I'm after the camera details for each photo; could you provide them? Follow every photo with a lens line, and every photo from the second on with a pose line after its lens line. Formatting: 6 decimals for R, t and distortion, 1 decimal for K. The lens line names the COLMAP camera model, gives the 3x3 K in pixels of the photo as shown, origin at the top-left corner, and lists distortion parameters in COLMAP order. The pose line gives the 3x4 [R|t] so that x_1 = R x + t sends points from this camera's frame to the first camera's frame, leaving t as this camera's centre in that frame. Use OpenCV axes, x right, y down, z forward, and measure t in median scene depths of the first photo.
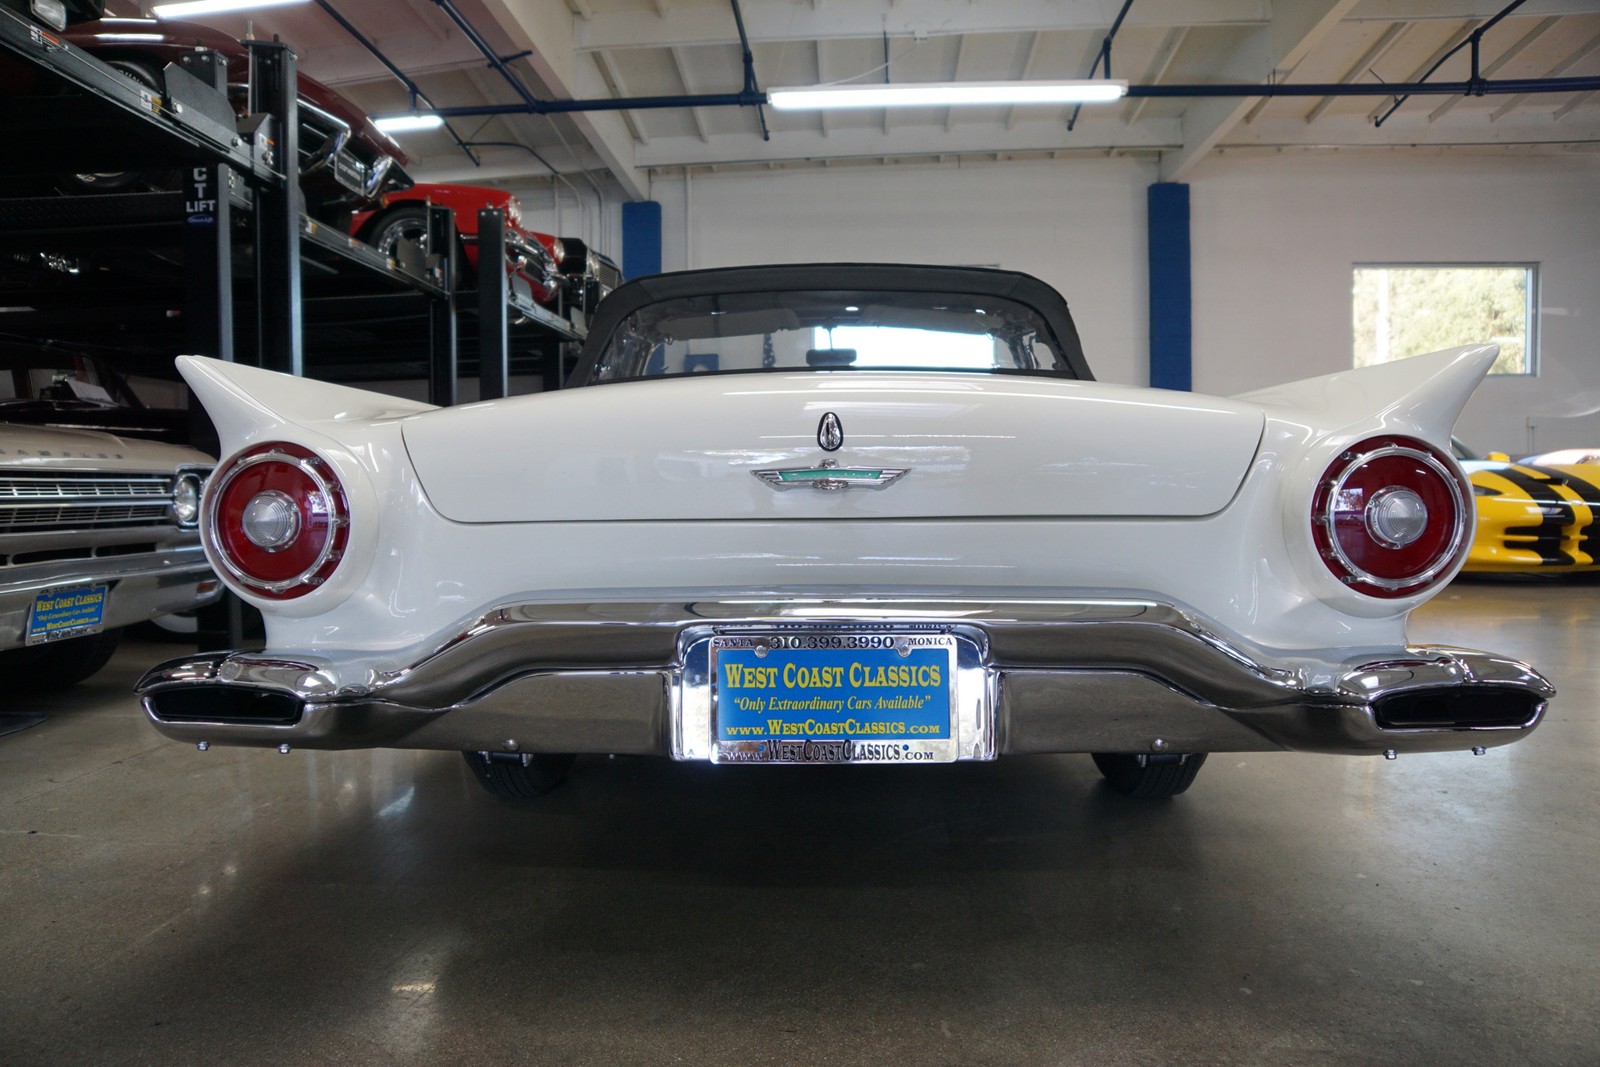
lens RADIAL K [[1090.9, 0, 794.1], [0, 1090.9, 539.8], [0, 0, 1]] dist [-0.142306, 0.096837]
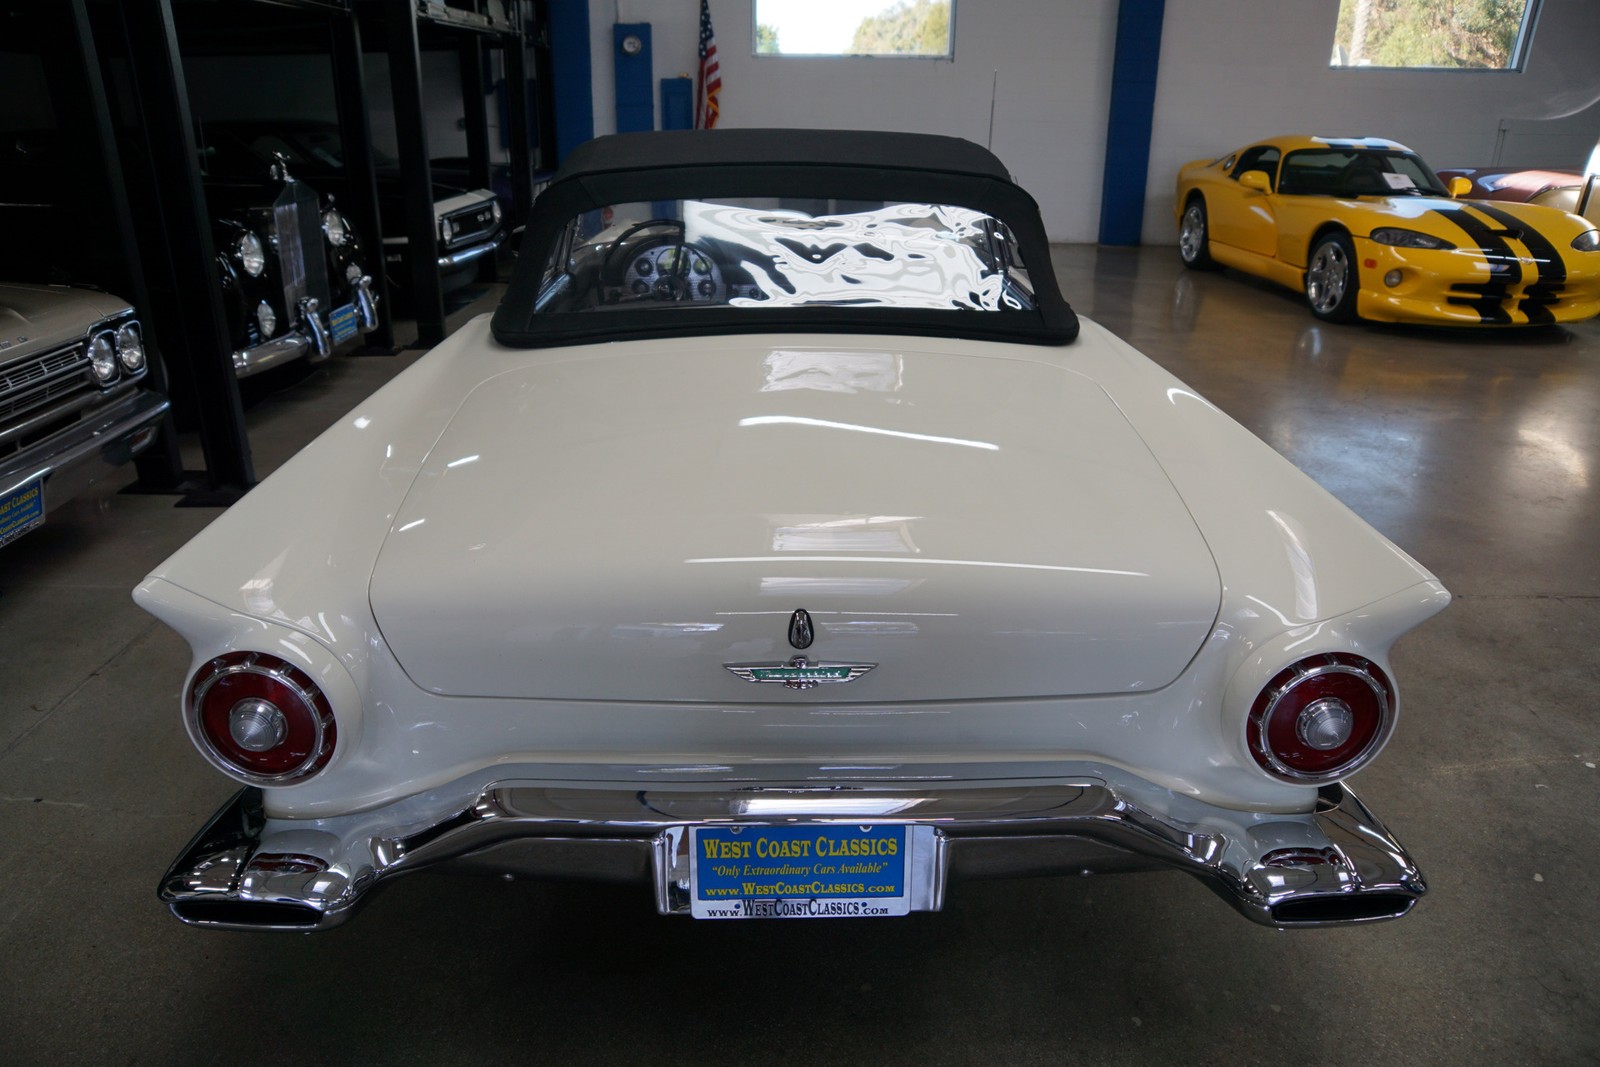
lens RADIAL K [[1090.9, 0, 794.1], [0, 1090.9, 539.8], [0, 0, 1]] dist [-0.142306, 0.096837]
pose [[0.998298, -0.006902, 0.057906, -0.006377], [-0.012952, 0.941931, 0.335558, -0.104871], [-0.056860, -0.335737, 0.940238, 0.013845]]
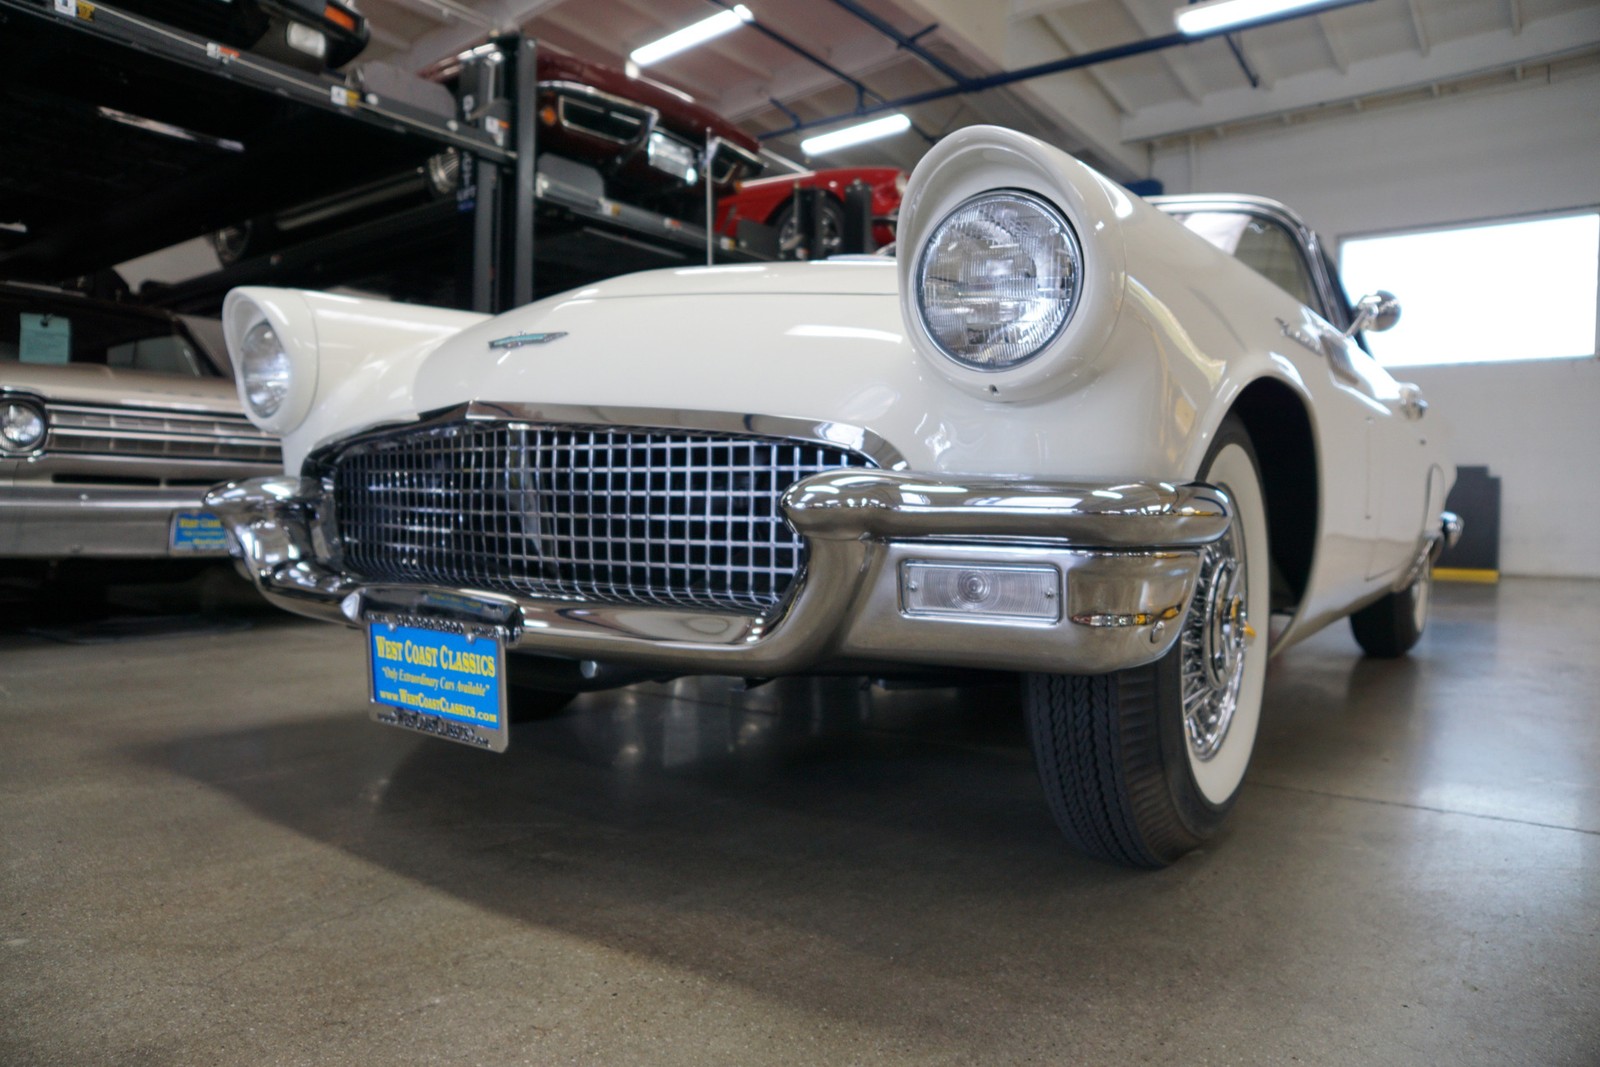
lens RADIAL K [[1087.3, 0, 794.0], [0, 1087.3, 540.8], [0, 0, 1]] dist [-0.138618, 0.092662]
pose [[0.829442, 0.035961, -0.557435, 0.212190], [-0.049491, 0.998732, -0.009212, 0.024546], [0.556397, 0.035229, 0.830170, 0.159512]]
